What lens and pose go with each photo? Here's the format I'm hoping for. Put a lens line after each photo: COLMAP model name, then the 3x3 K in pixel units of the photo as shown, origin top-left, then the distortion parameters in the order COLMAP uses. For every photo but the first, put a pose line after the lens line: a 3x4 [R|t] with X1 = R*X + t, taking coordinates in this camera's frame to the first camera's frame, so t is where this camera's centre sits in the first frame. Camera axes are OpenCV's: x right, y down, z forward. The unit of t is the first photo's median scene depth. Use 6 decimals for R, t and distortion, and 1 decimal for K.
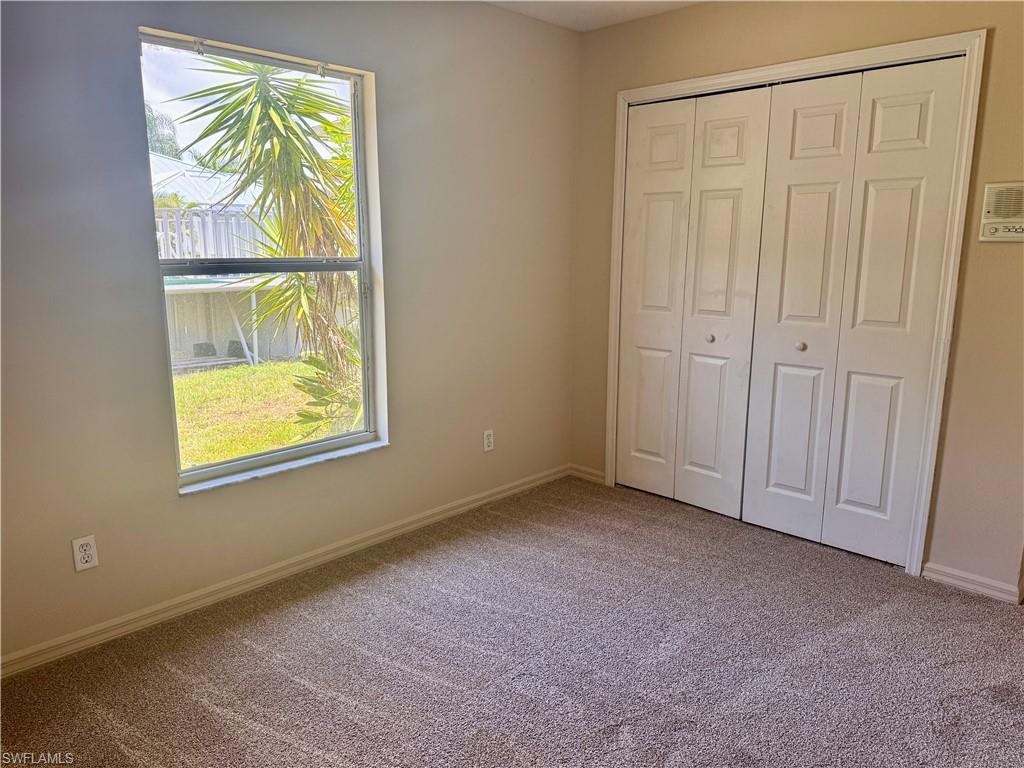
lens RADIAL K [[726.1, 0, 512.0], [0, 726.1, 384.0], [0, 0, 1]] dist [0.117810, -0.124723]
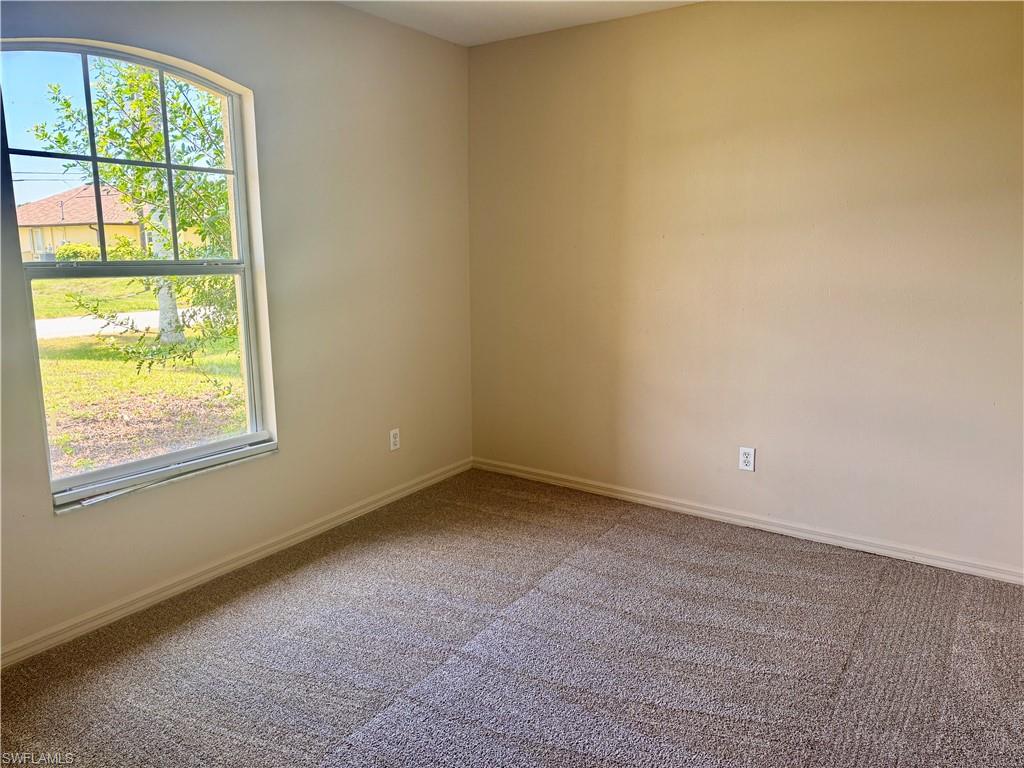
lens RADIAL K [[762.7, 0, 512.0], [0, 762.7, 384.0], [0, 0, 1]] dist [0.104538, -0.152704]
pose [[0.978514, -0.038642, 0.202527, -0.074111], [0.041159, 0.999119, -0.008230, 0.014852], [-0.202031, 0.016389, 0.979242, -0.075296]]
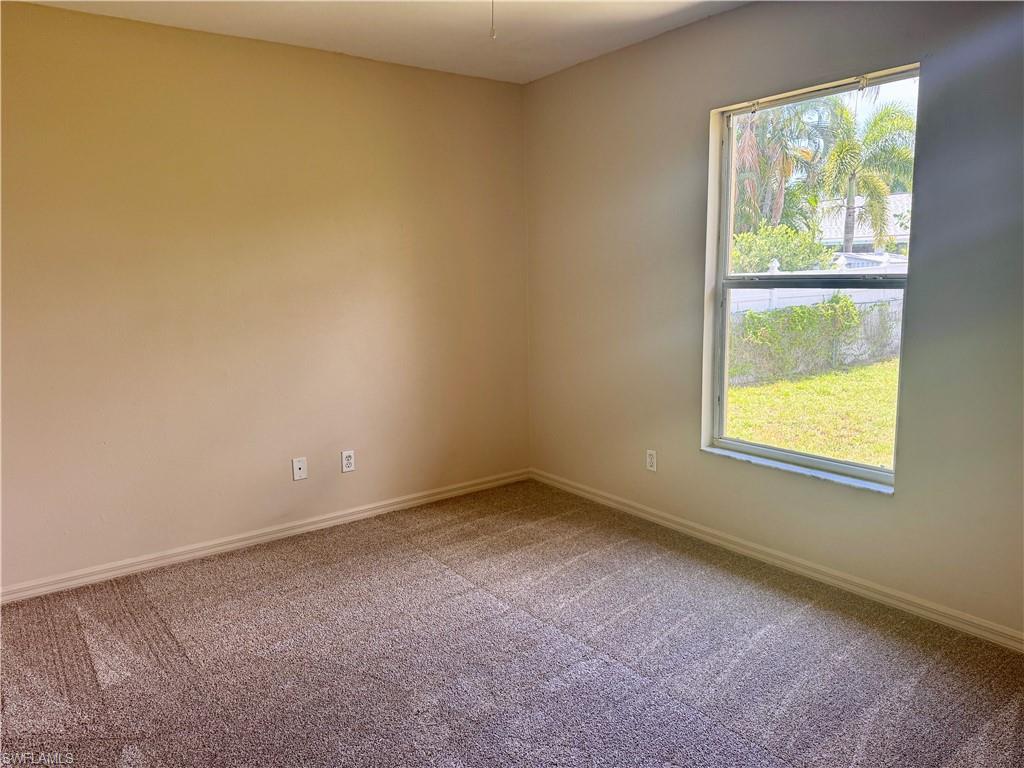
lens RADIAL K [[726.1, 0, 512.0], [0, 726.1, 384.0], [0, 0, 1]] dist [0.117810, -0.124723]
pose [[-0.173554, 0.174853, -0.969178, 1.057621], [-0.138998, 0.969912, 0.199876, -0.221996], [0.974966, 0.169403, -0.144028, 0.995072]]
